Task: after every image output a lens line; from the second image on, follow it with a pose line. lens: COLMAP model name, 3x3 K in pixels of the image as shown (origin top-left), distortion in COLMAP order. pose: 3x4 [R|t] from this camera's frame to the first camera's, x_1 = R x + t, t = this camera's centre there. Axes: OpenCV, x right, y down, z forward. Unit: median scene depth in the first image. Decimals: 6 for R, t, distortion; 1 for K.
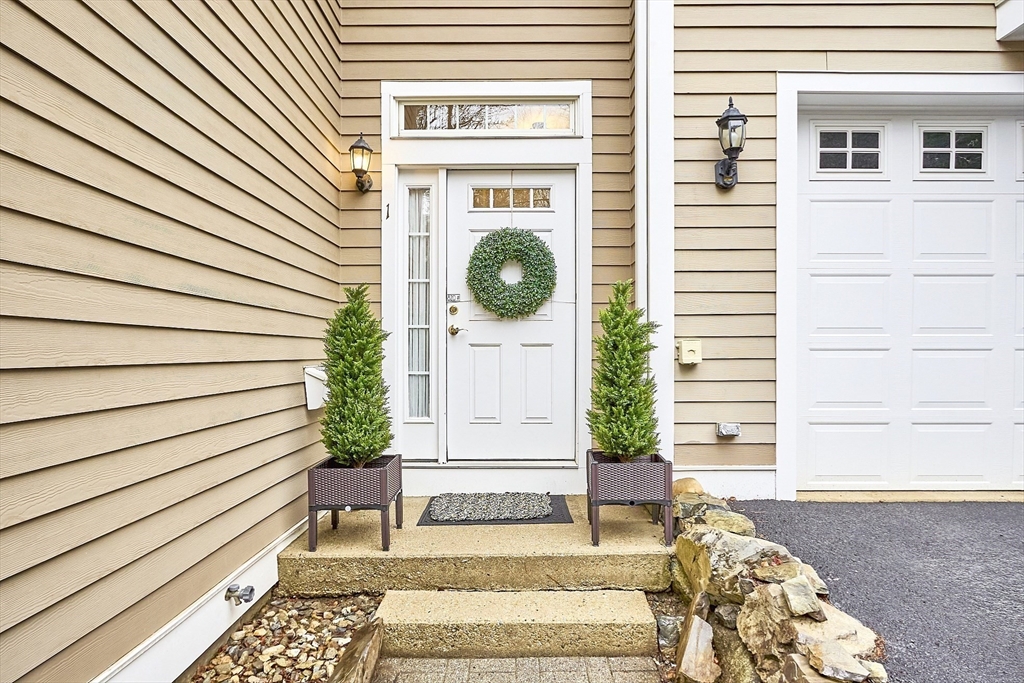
lens RADIAL K [[660.8, 0, 510.8], [0, 660.8, 358.0], [0, 0, 1]] dist [0.001219, -0.001291]
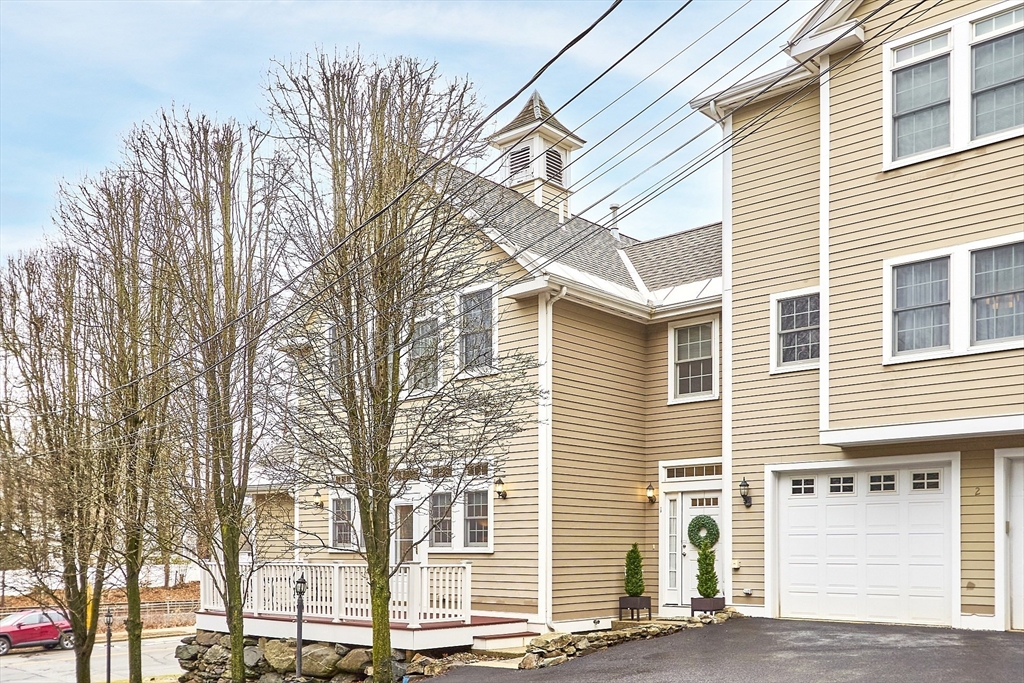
lens RADIAL K [[937.7, 0, 512.0], [0, 937.7, 341.5], [0, 0, 1]] dist [0.004477, -0.004847]
pose [[0.771578, -0.137058, -0.621194, 1.865583], [-0.003391, 0.975614, -0.219468, -0.046815], [0.636126, 0.171443, 0.752297, -2.463427]]
